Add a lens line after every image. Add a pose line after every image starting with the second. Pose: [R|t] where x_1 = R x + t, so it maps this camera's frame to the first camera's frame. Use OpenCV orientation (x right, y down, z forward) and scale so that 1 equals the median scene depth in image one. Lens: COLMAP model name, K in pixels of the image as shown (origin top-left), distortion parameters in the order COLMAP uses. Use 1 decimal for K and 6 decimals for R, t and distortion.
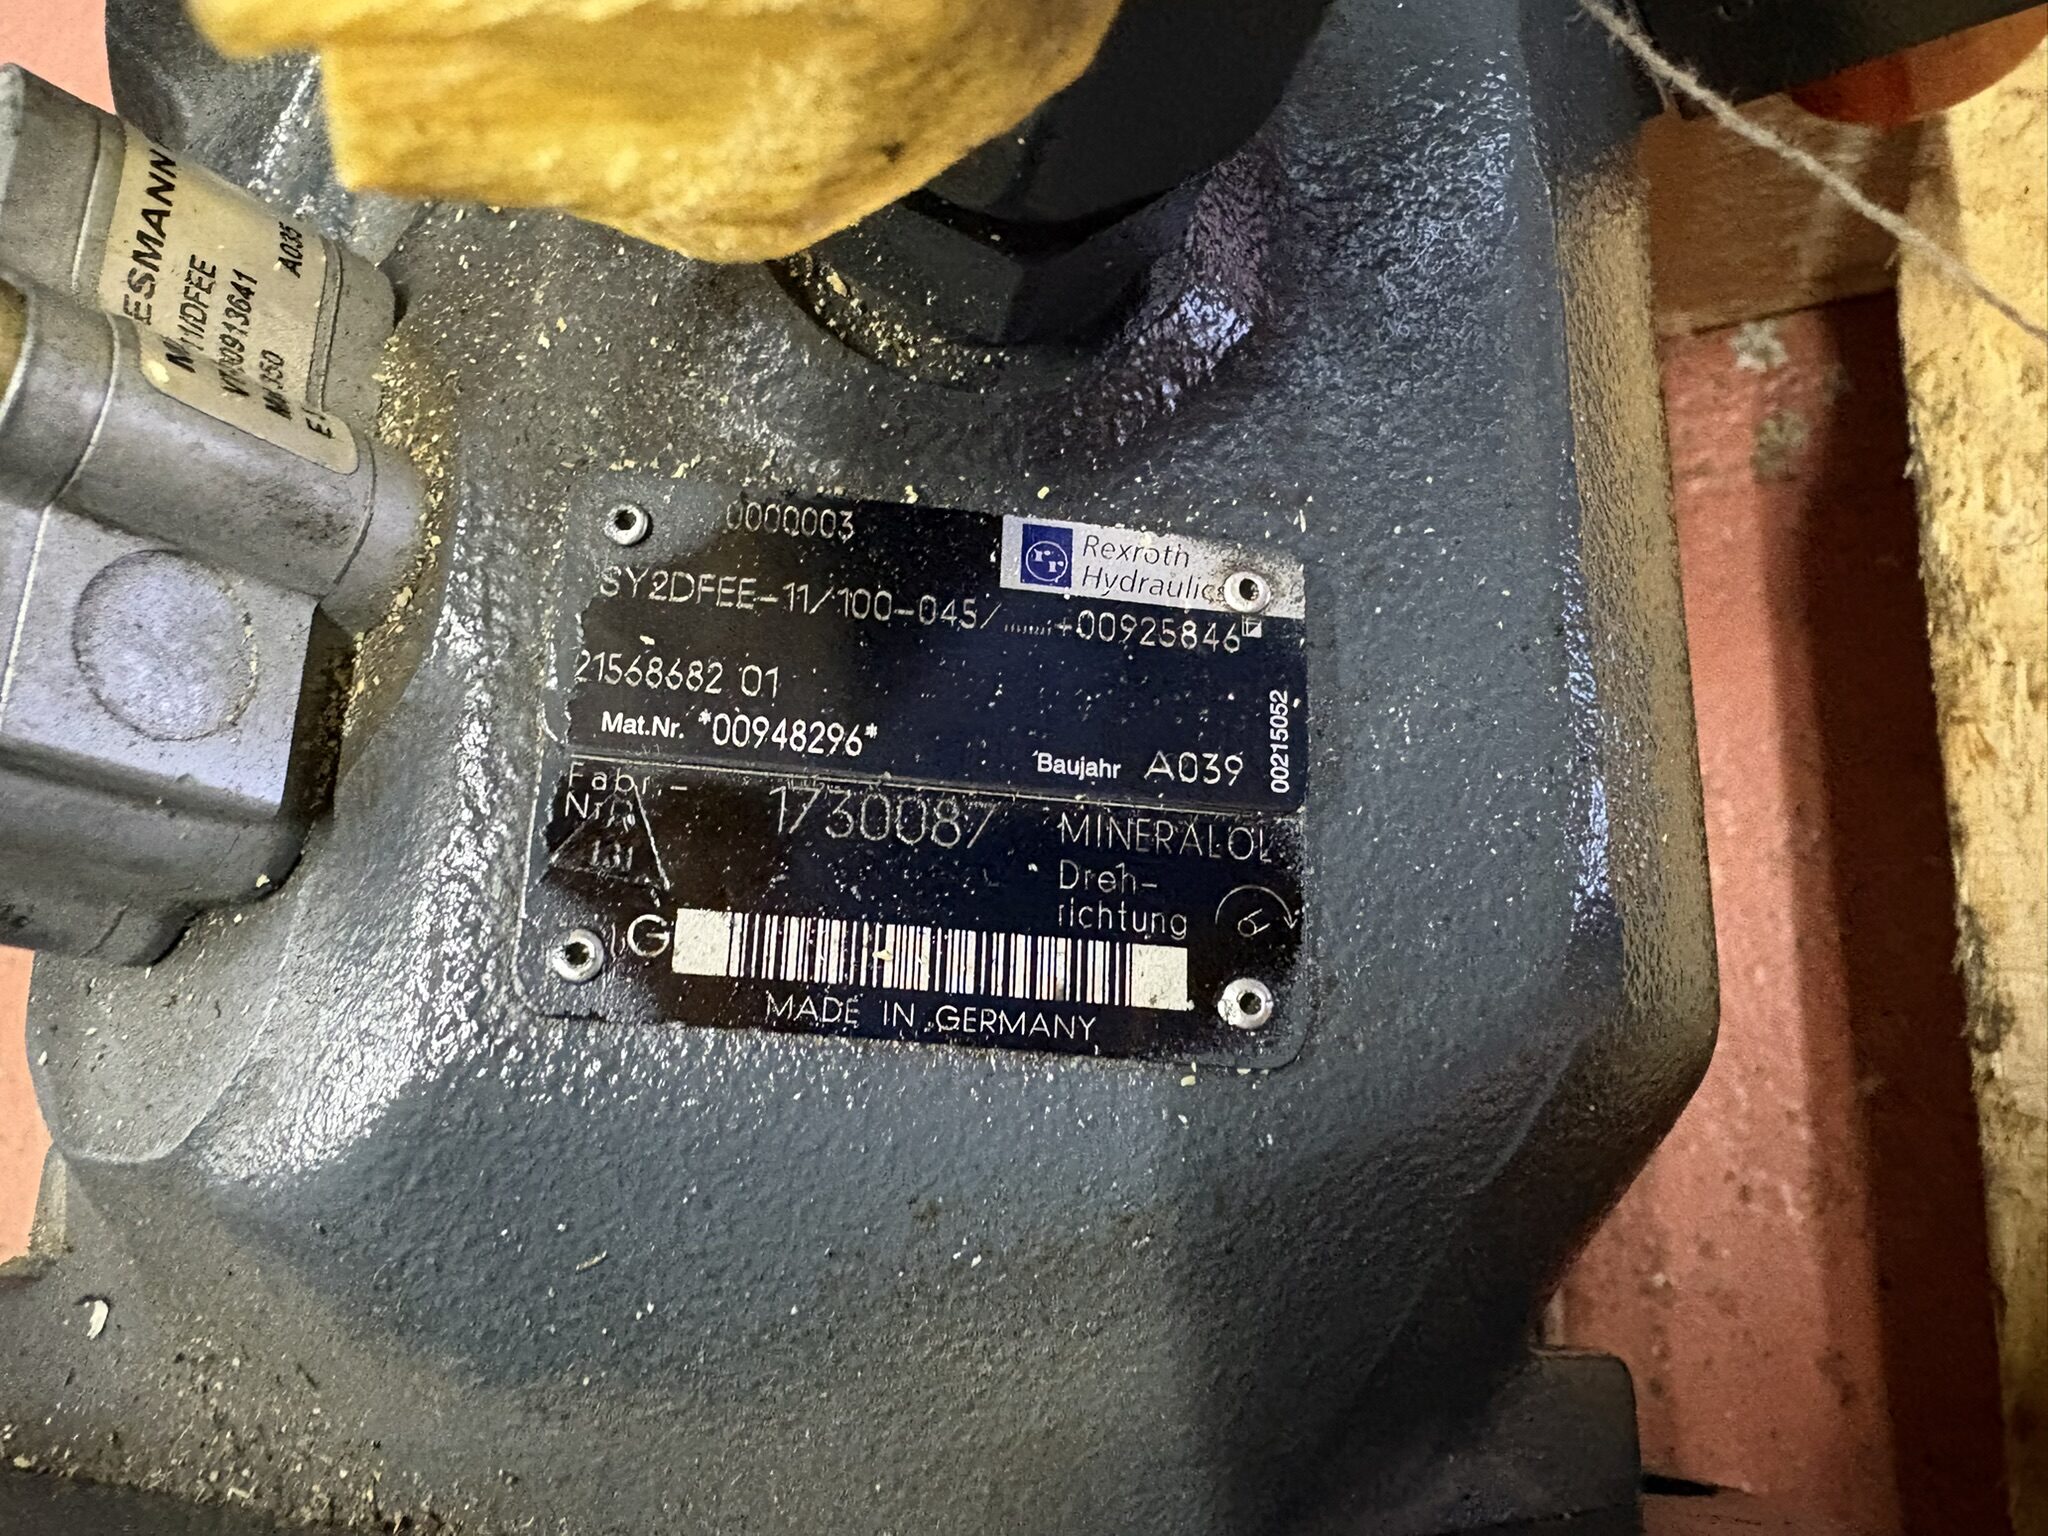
lens RADIAL K [[1562.9, 0, 889.8], [0, 1562.9, 699.9], [0, 0, 1]] dist [0.000318, -0.000322]
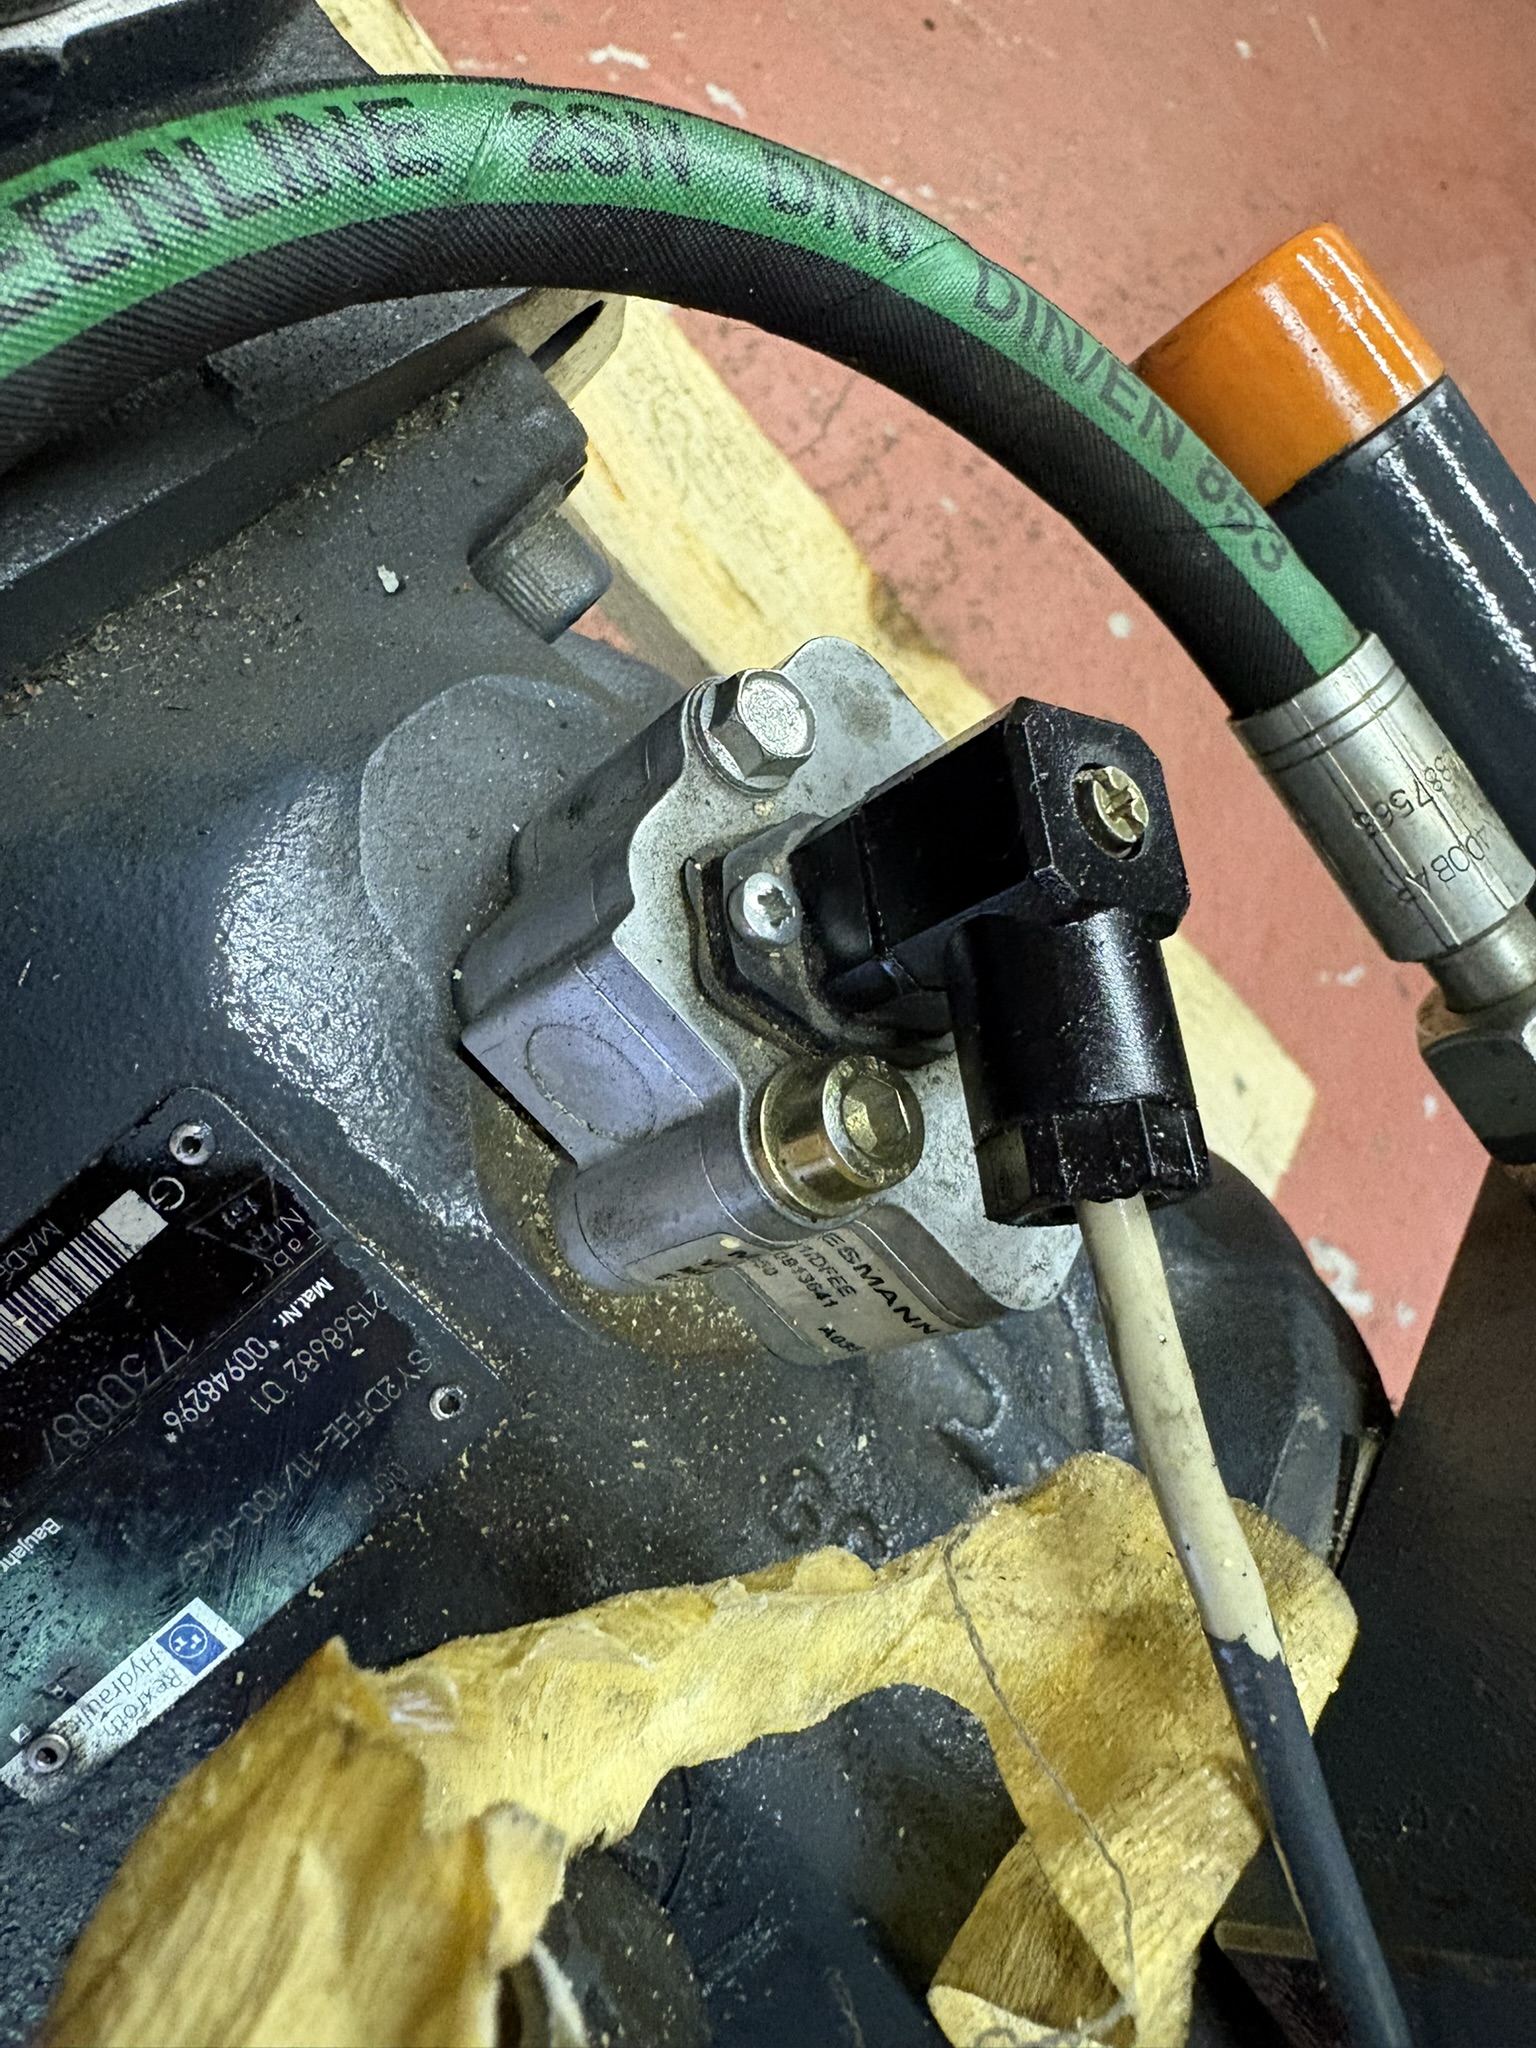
lens RADIAL K [[1597.2, 0, 876.5], [0, 1597.2, 924.0], [0, 0, 1]] dist [0.007948, 0.001220]
pose [[-0.687102, 0.720644, -0.092539, -0.553264], [-0.726505, -0.683043, 0.075124, -0.195870], [-0.009070, 0.118848, 0.992871, -0.263618]]
